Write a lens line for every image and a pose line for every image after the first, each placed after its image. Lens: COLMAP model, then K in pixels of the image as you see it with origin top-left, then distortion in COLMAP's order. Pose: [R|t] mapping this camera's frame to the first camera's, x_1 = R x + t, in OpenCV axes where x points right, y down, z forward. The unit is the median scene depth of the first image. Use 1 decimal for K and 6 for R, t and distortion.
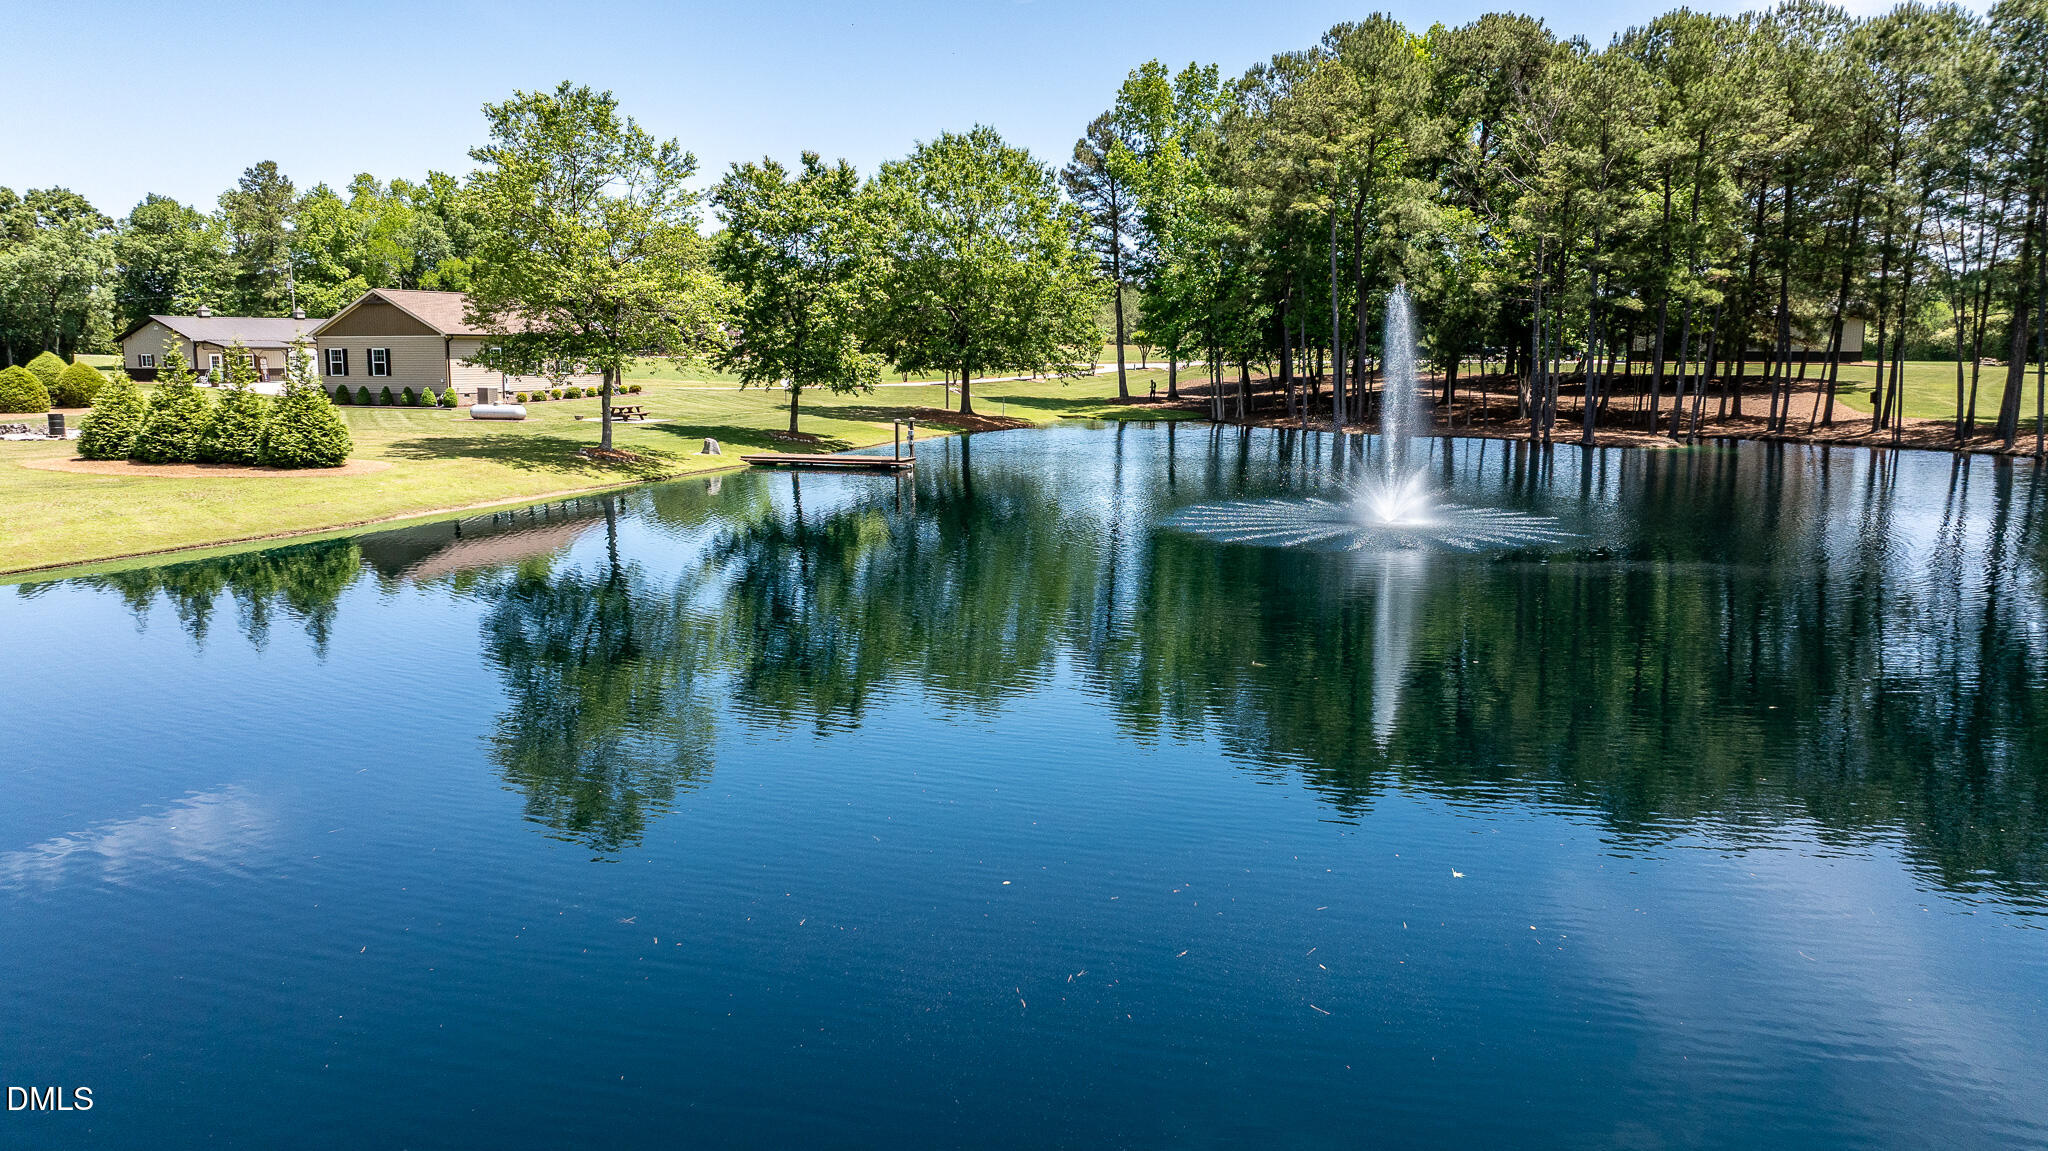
lens RADIAL K [[1476.1, 0, 1025.9], [0, 1476.1, 567.6], [0, 0, 1]] dist [-0.038686, 0.054010]
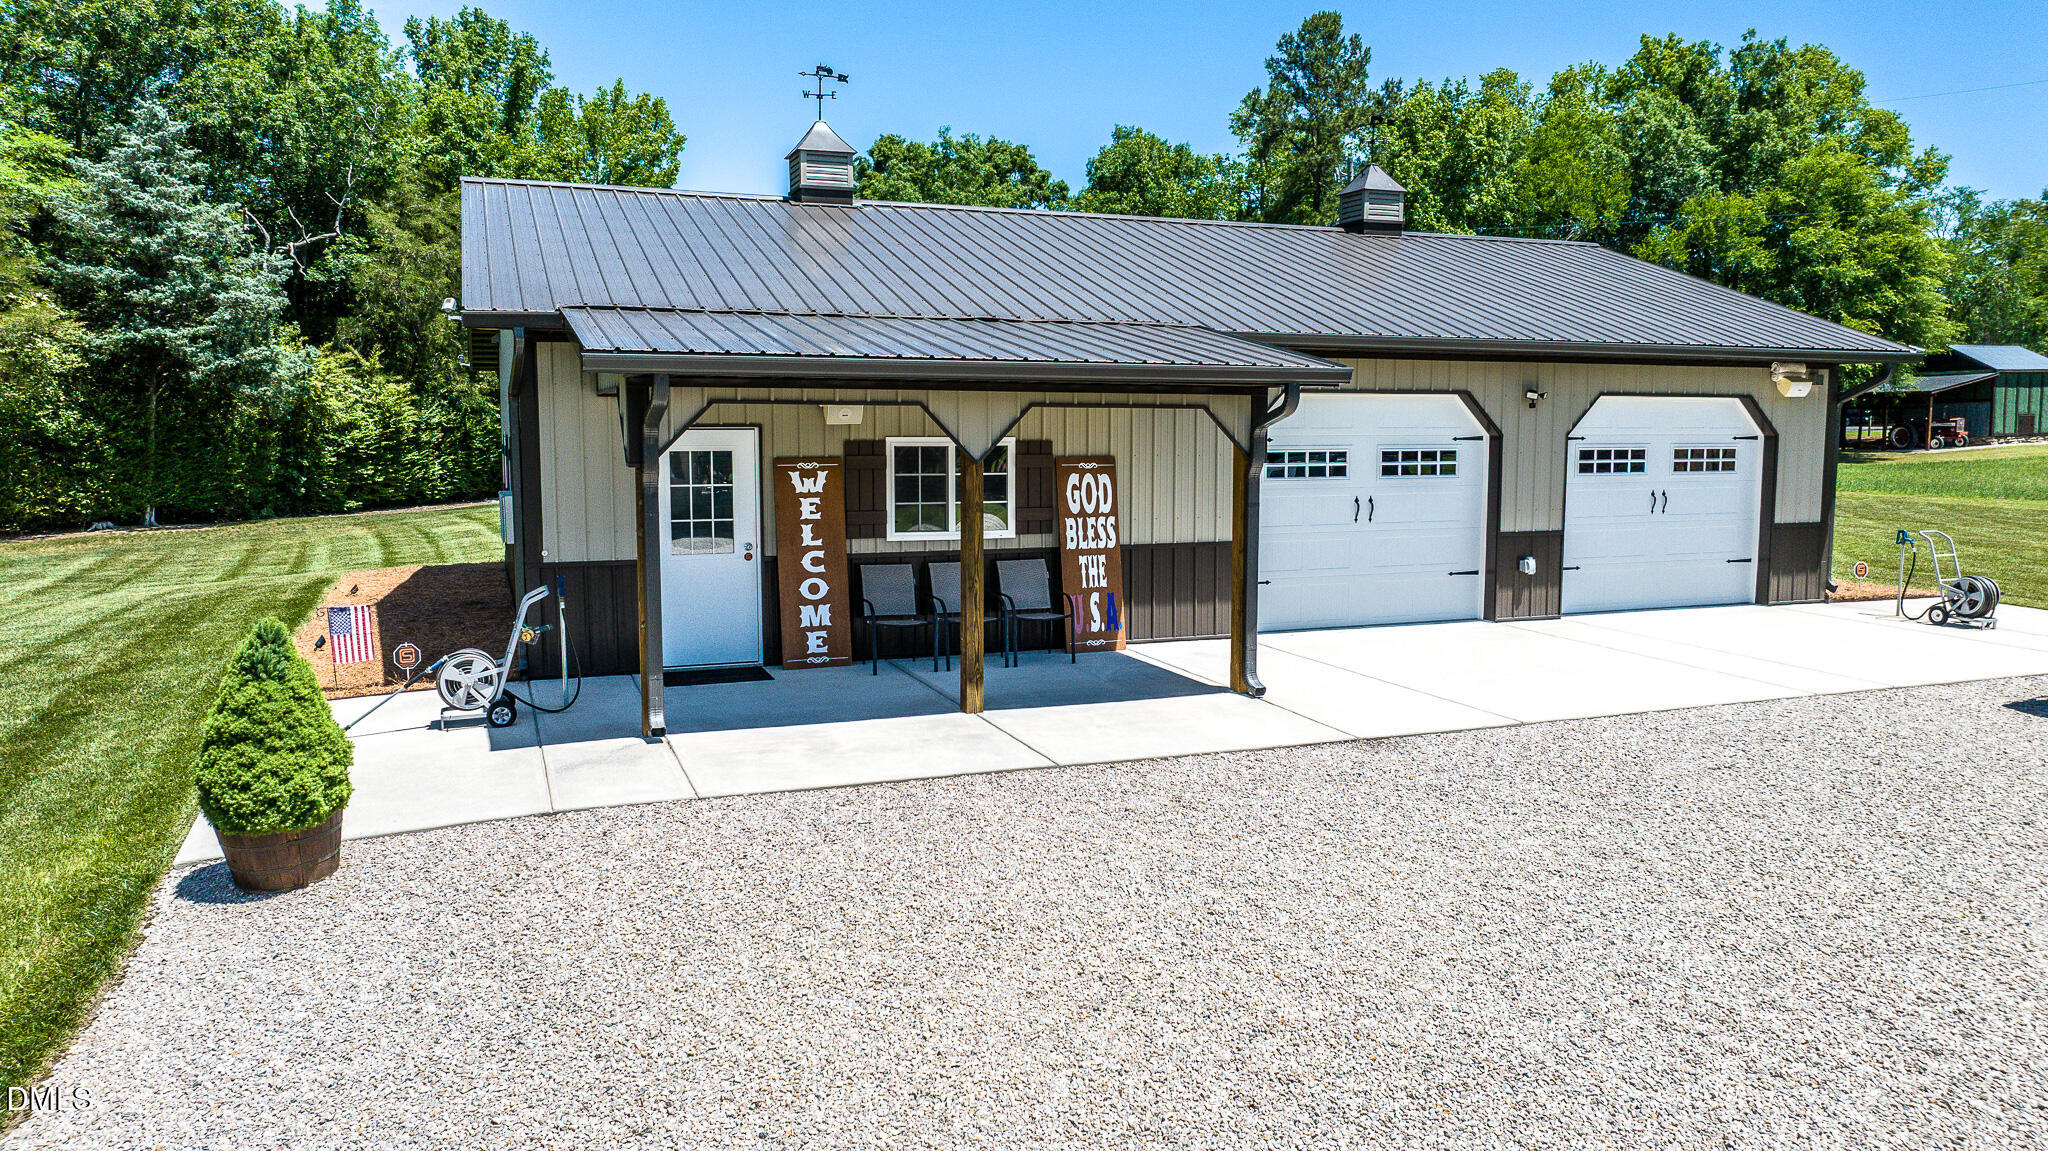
lens RADIAL K [[1476.1, 0, 1025.9], [0, 1476.1, 567.6], [0, 0, 1]] dist [-0.038686, 0.054010]
pose [[0.782510, 0.061158, -0.619627, -0.291777], [-0.090095, 0.995813, -0.015492, -0.086326], [0.616085, 0.067948, 0.784744, 0.588331]]
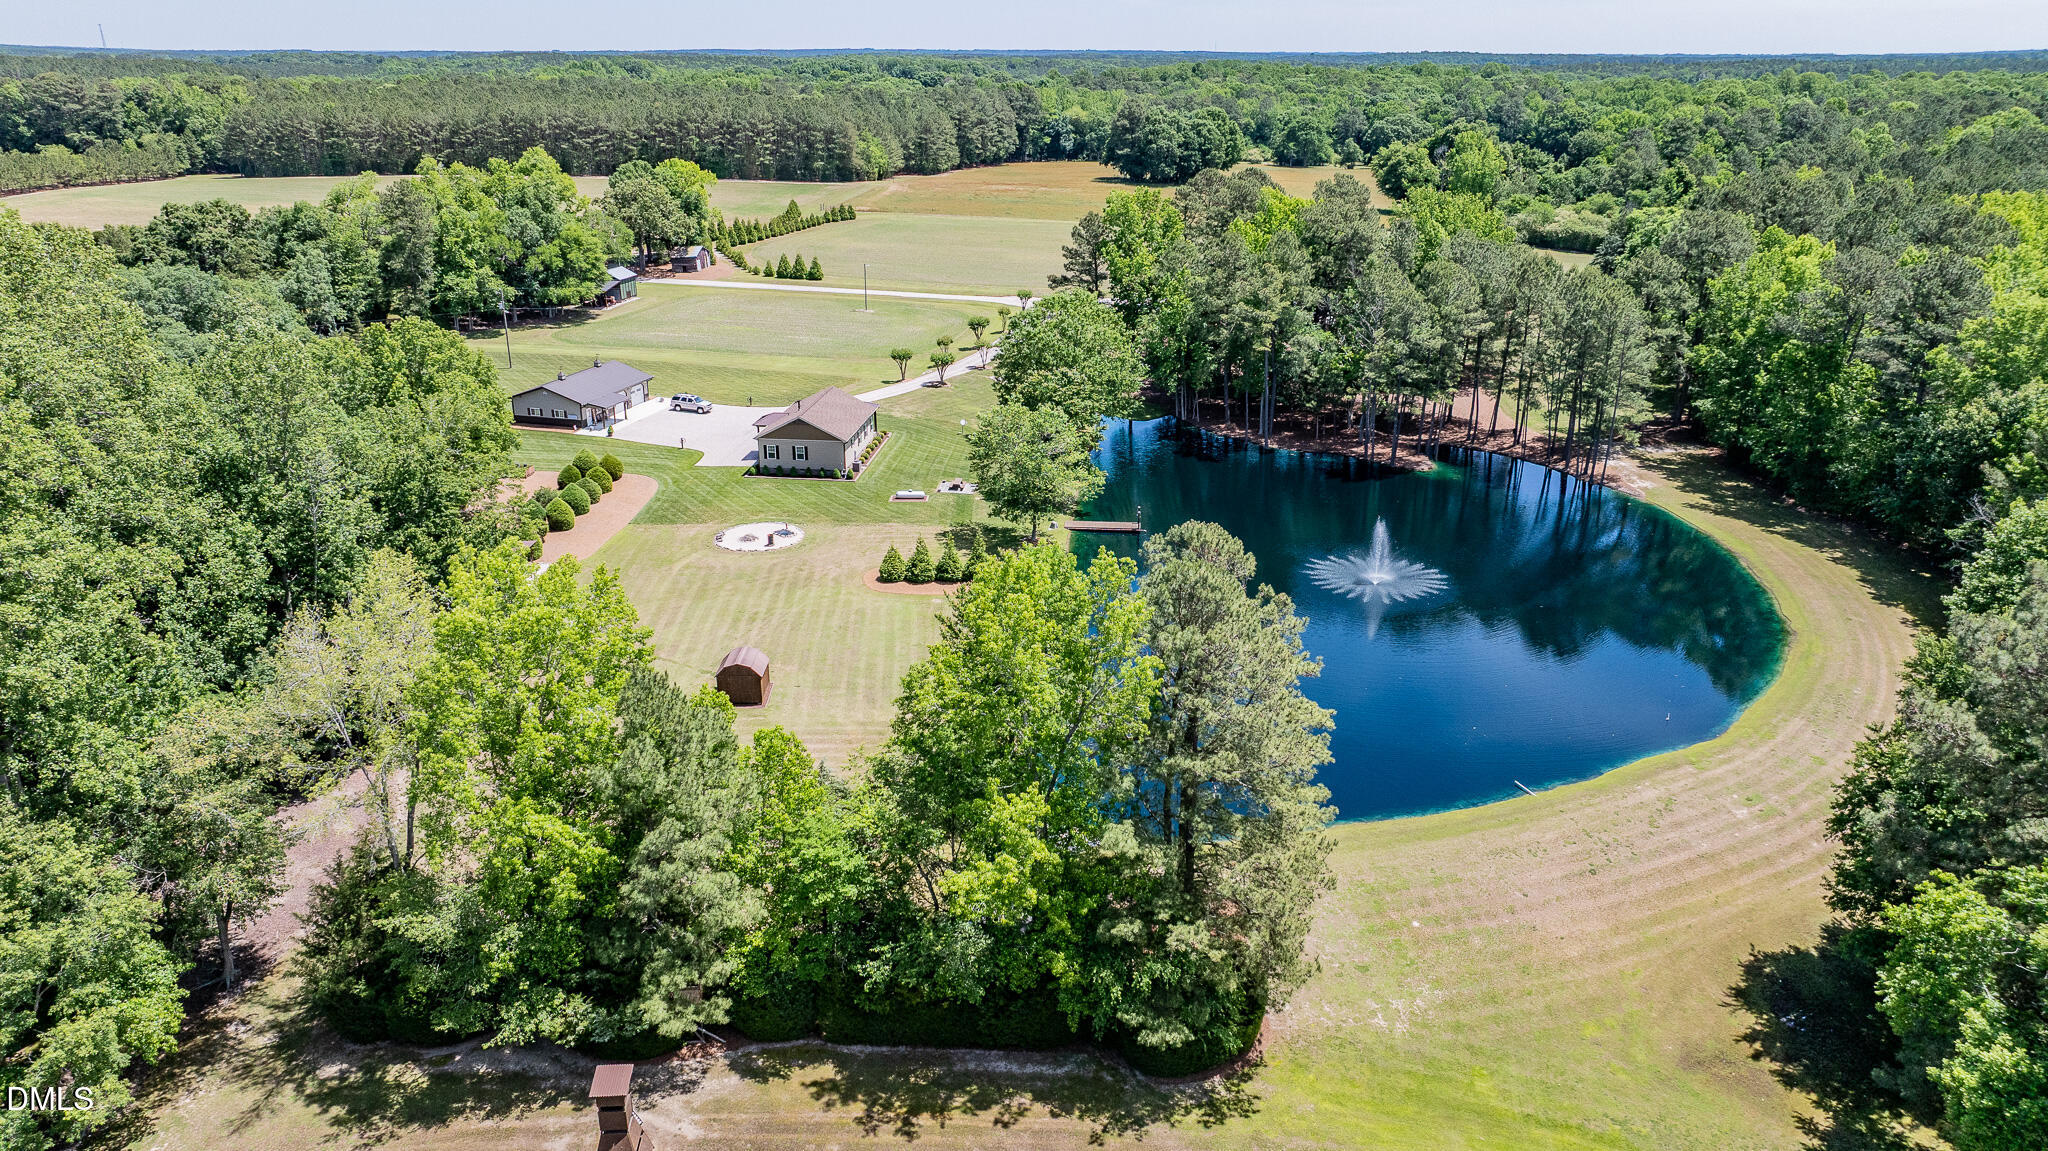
lens RADIAL K [[1476.1, 0, 1025.9], [0, 1476.1, 567.6], [0, 0, 1]] dist [-0.038686, 0.054010]
pose [[0.973707, -0.077247, 0.214307, -0.283460], [0.034309, 0.979749, 0.197268, -0.176329], [-0.225205, -0.184728, 0.956639, -0.437305]]
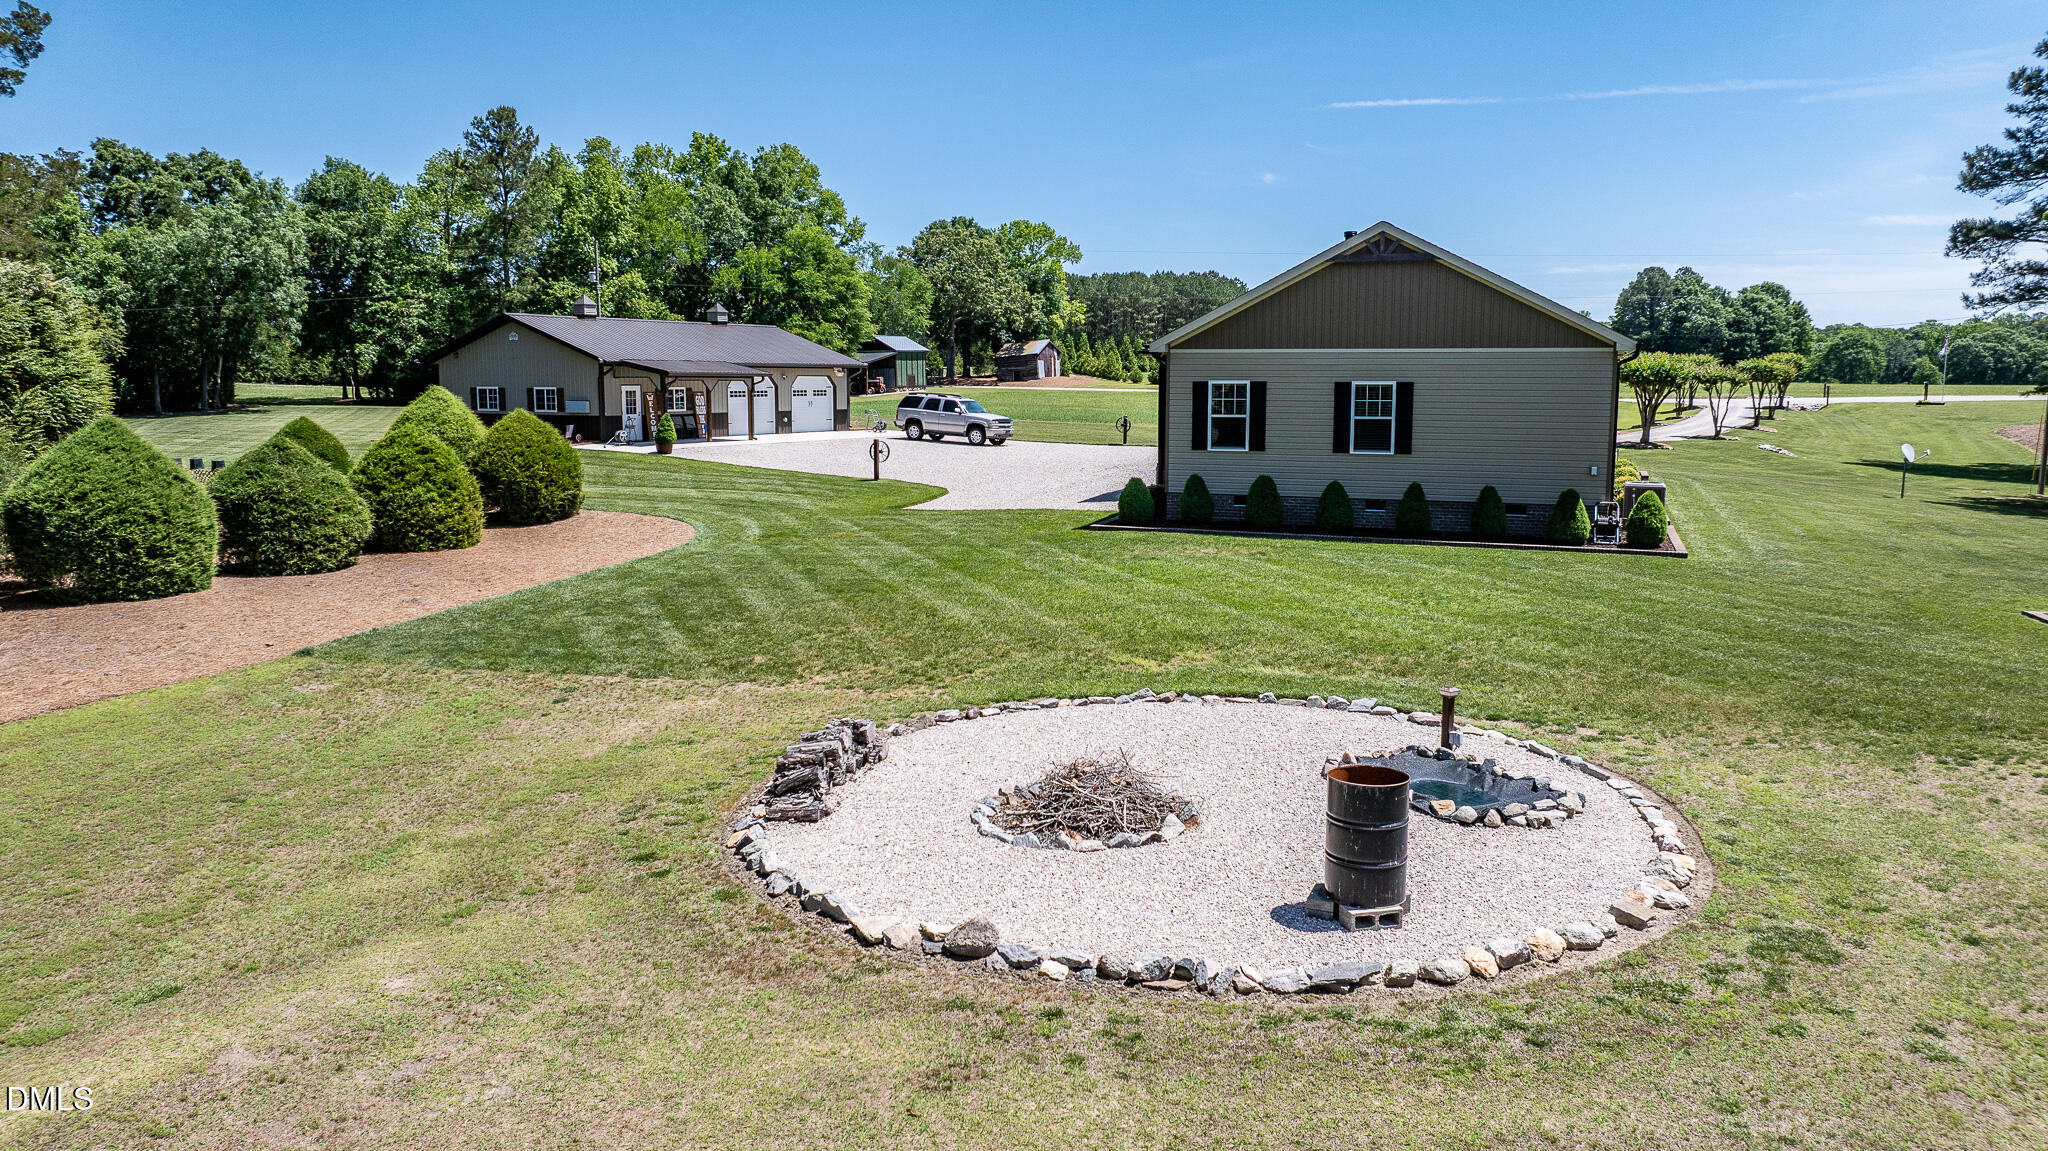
lens RADIAL K [[1468.7, 0, 1028.7], [0, 1468.7, 571.7], [0, 0, 1]] dist [-0.022892, -0.007727]
pose [[0.999948, 0.003708, -0.009495, -0.259304], [-0.003835, 0.999902, -0.013463, -0.046981], [0.009444, 0.013499, 0.999864, 0.307951]]
